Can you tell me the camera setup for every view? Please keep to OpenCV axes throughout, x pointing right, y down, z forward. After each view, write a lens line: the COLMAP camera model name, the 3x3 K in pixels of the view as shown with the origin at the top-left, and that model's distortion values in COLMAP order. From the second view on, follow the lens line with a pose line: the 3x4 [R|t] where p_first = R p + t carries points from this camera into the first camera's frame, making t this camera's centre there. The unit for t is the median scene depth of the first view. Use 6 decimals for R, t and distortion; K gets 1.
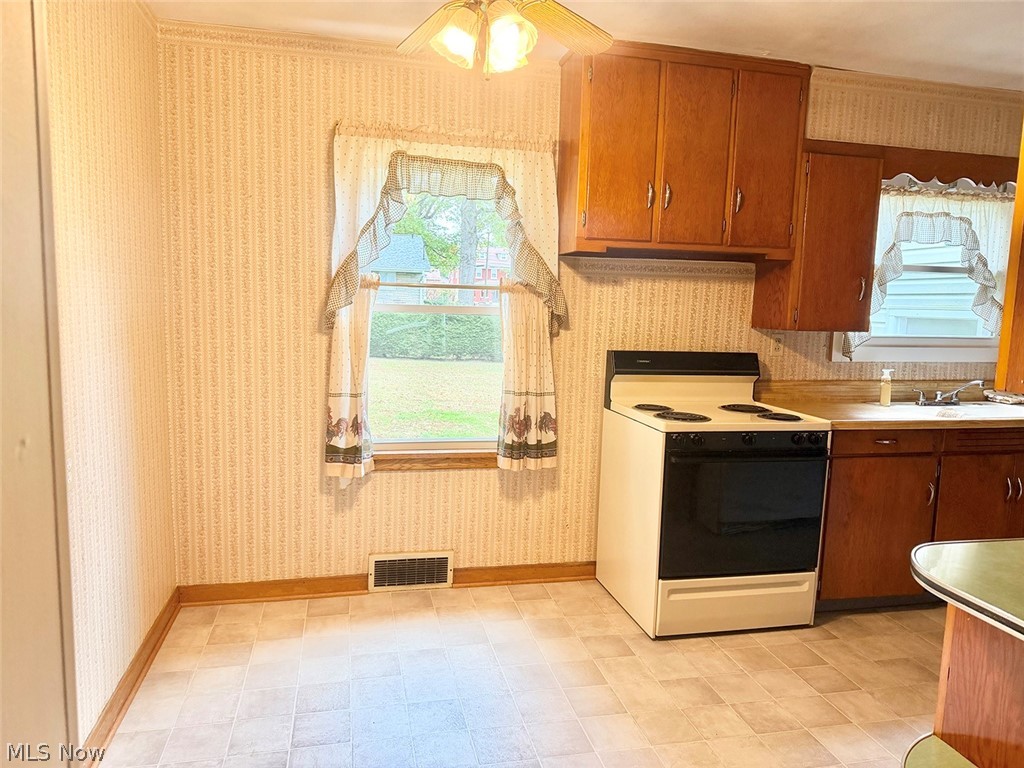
lens RADIAL K [[713.4, 0, 506.0], [0, 713.4, 389.4], [0, 0, 1]] dist [0.035539, -0.038747]
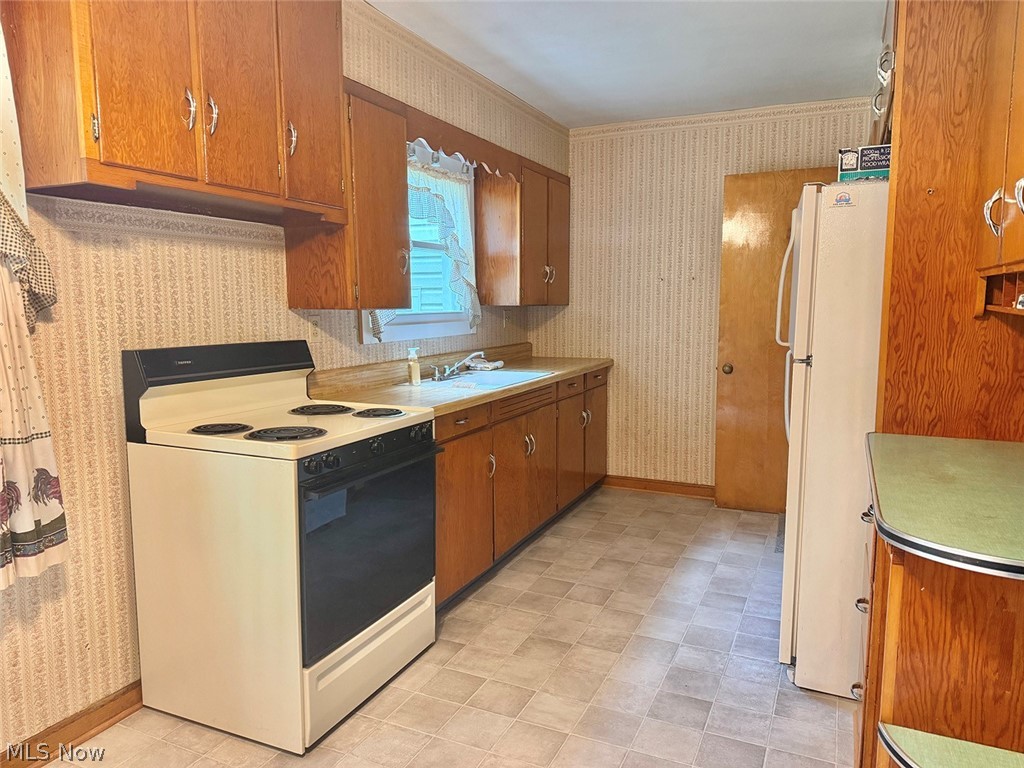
lens RADIAL K [[713.4, 0, 515.3], [0, 713.4, 387.7], [0, 0, 1]] dist [0.035539, -0.038747]
pose [[0.600178, -0.124043, 0.790189, -0.154995], [0.114943, 0.991024, 0.068267, -0.026122], [-0.791564, 0.049854, 0.609049, 0.342110]]
